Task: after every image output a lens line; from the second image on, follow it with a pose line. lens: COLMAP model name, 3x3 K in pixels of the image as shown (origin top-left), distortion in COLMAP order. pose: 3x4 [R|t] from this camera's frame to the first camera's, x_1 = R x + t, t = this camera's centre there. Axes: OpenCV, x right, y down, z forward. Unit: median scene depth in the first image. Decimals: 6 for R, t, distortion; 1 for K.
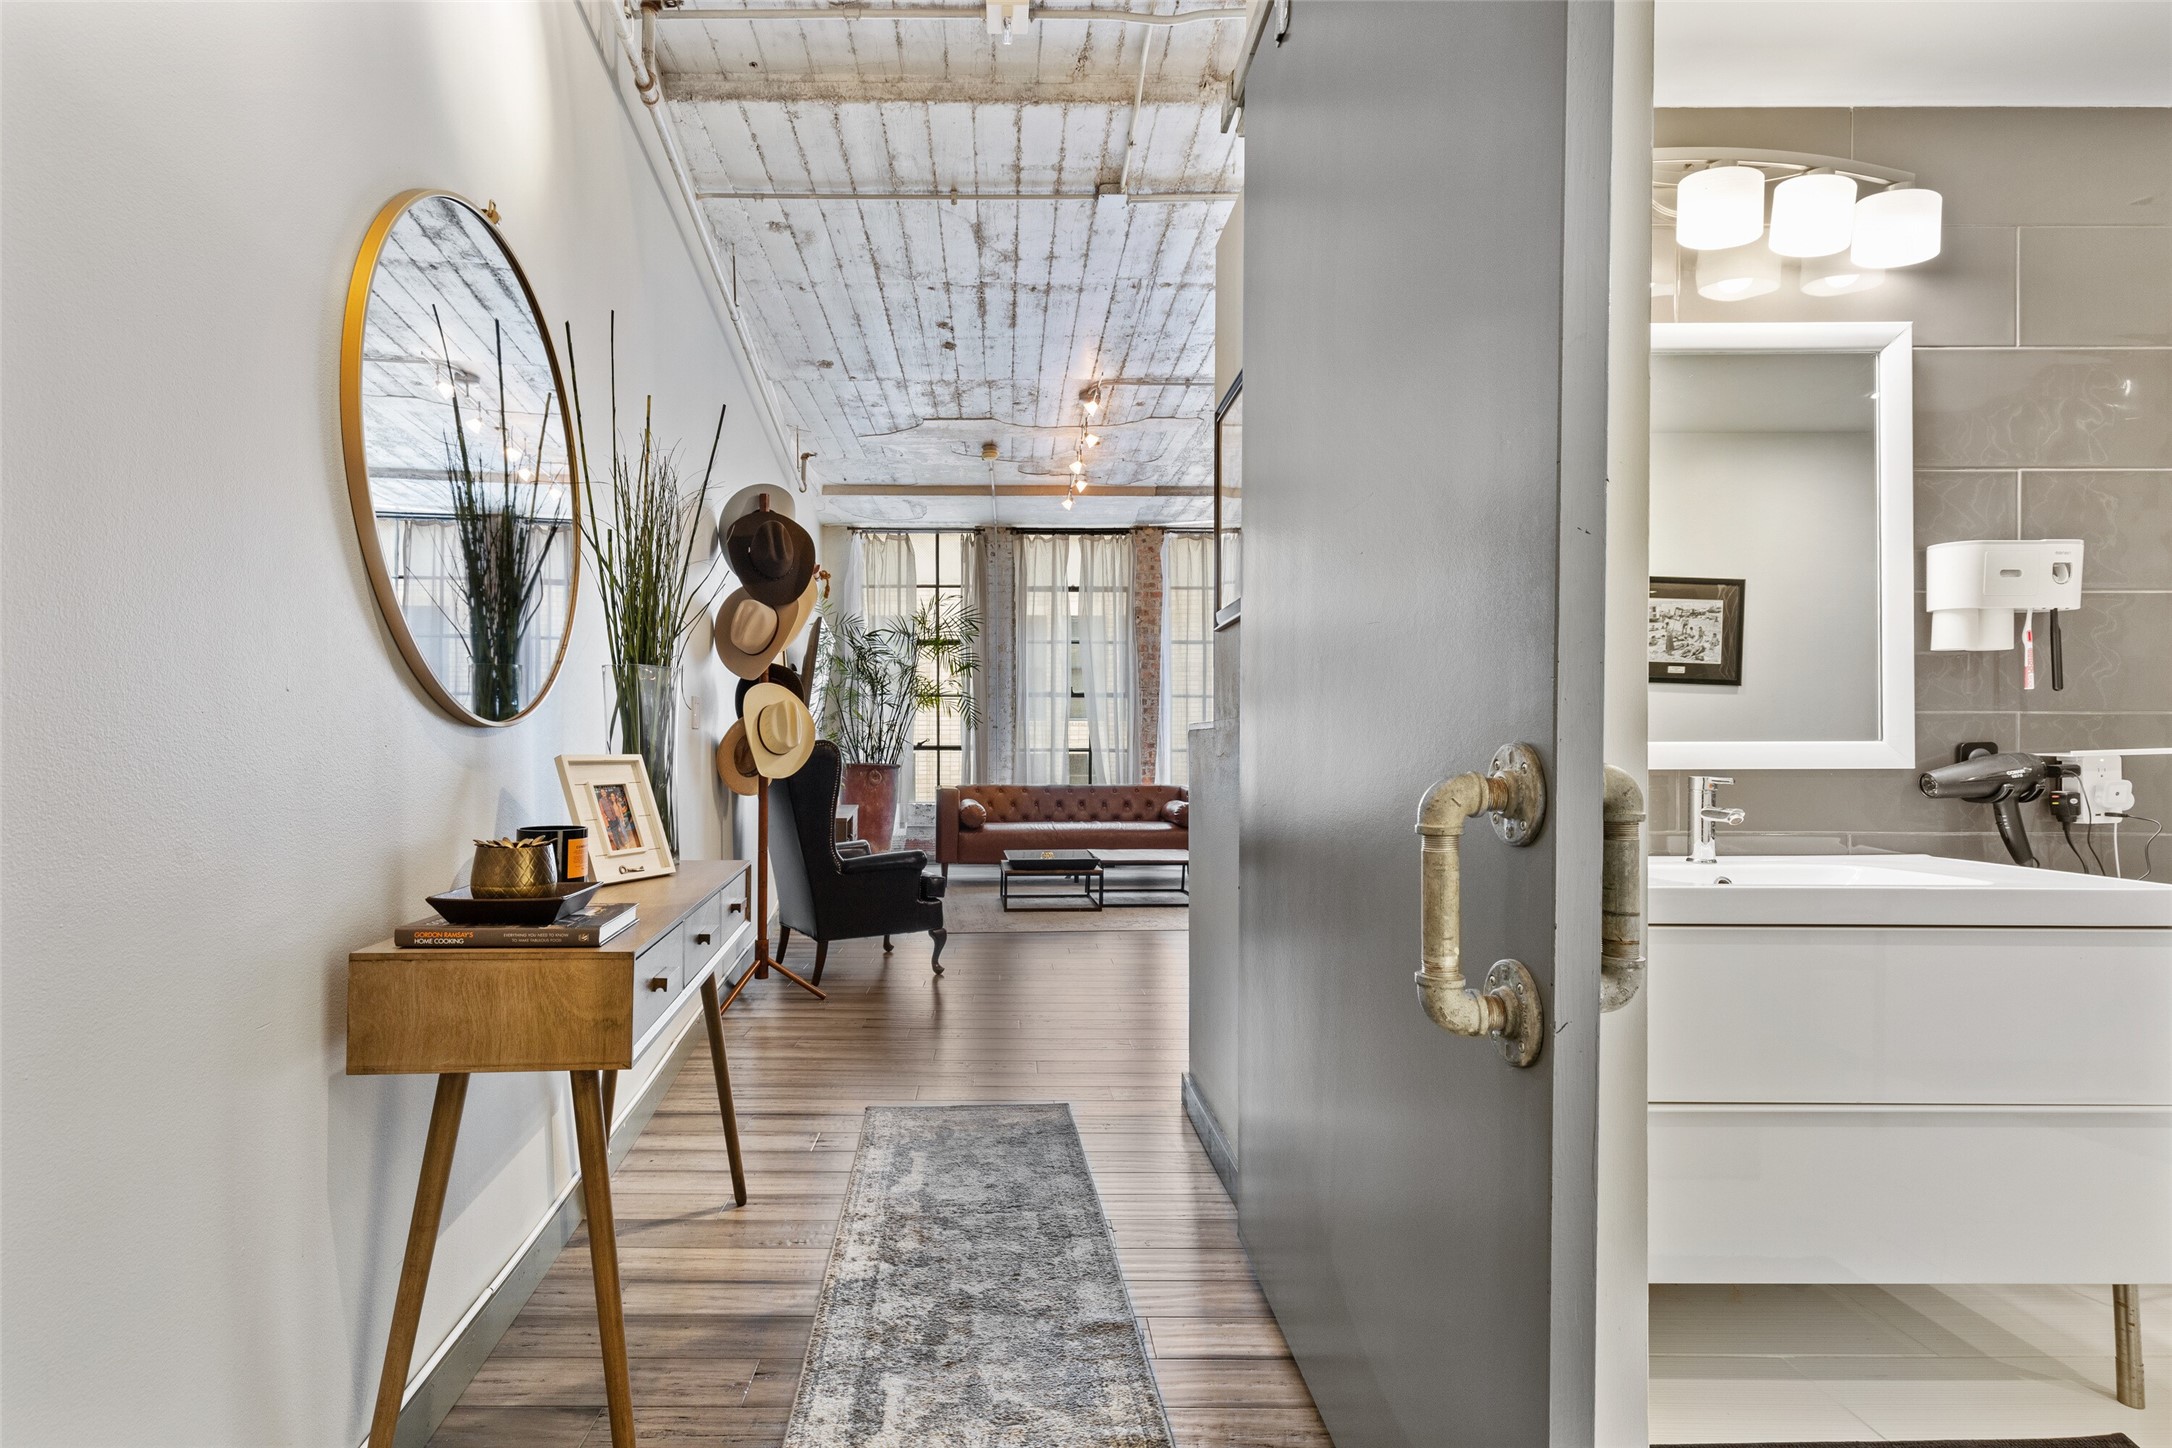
lens RADIAL K [[994.2, 0, 1039.5], [0, 994.2, 750.7], [0, 0, 1]] dist [0.008455, -0.001430]
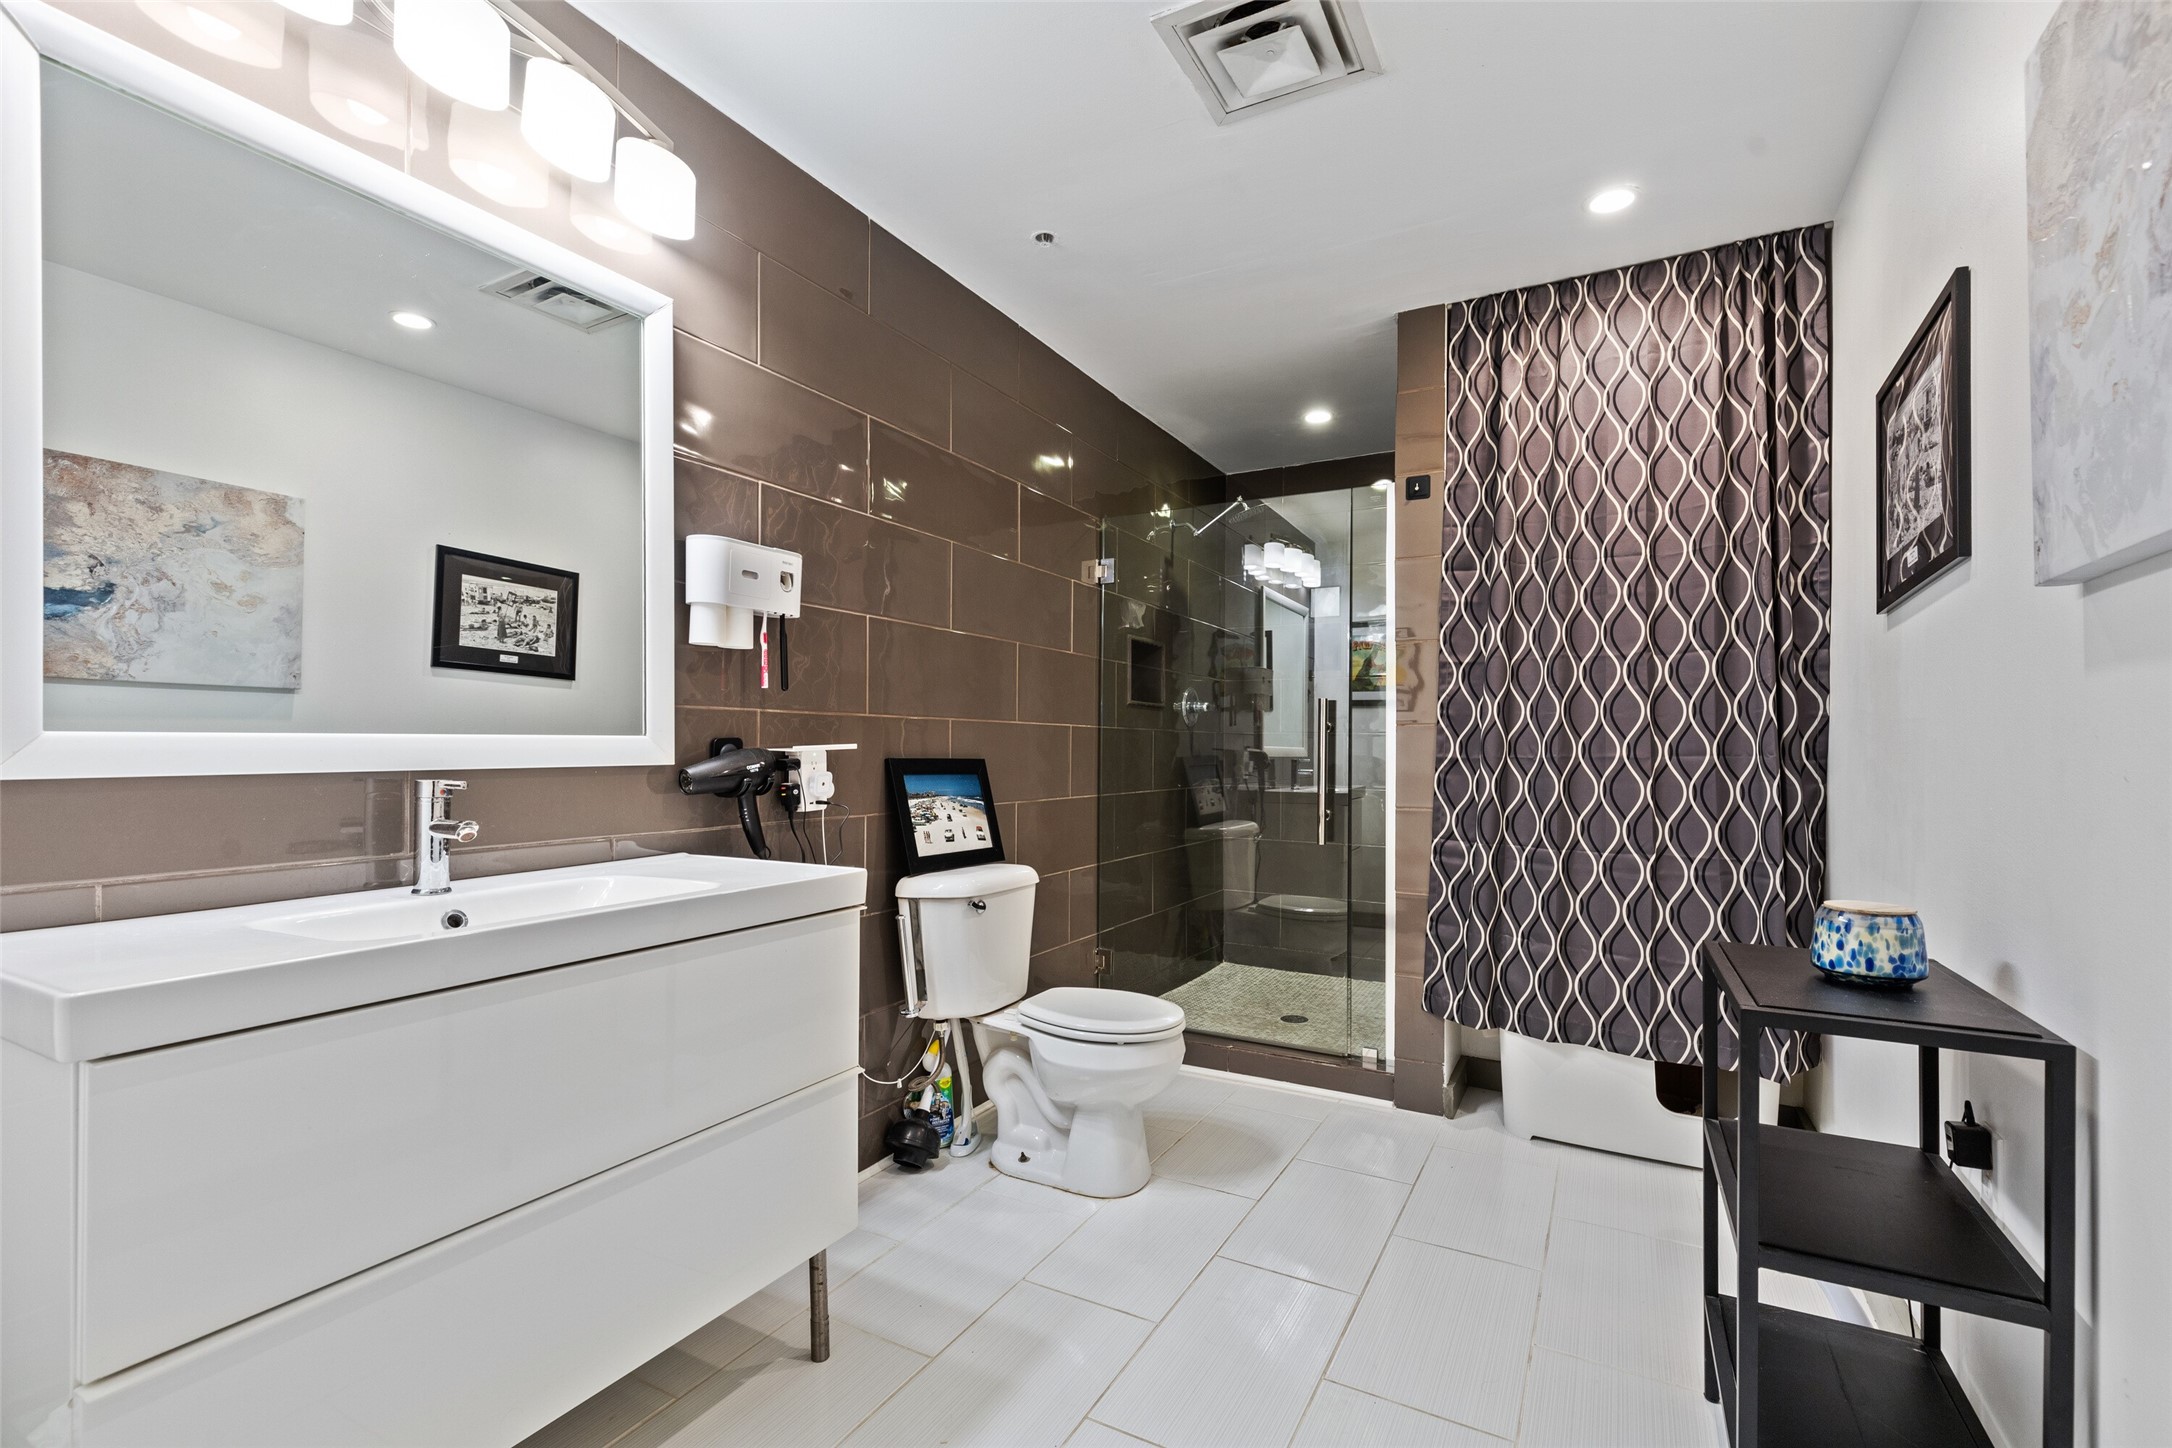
lens RADIAL K [[994.2, 0, 1074.1], [0, 994.2, 736.4], [0, 0, 1]] dist [0.008455, -0.001430]
pose [[0.499465, 0.010265, 0.866273, 0.237985], [-0.002758, 0.999944, -0.010259, -0.000470], [-0.866330, 0.002735, 0.499465, 0.188492]]
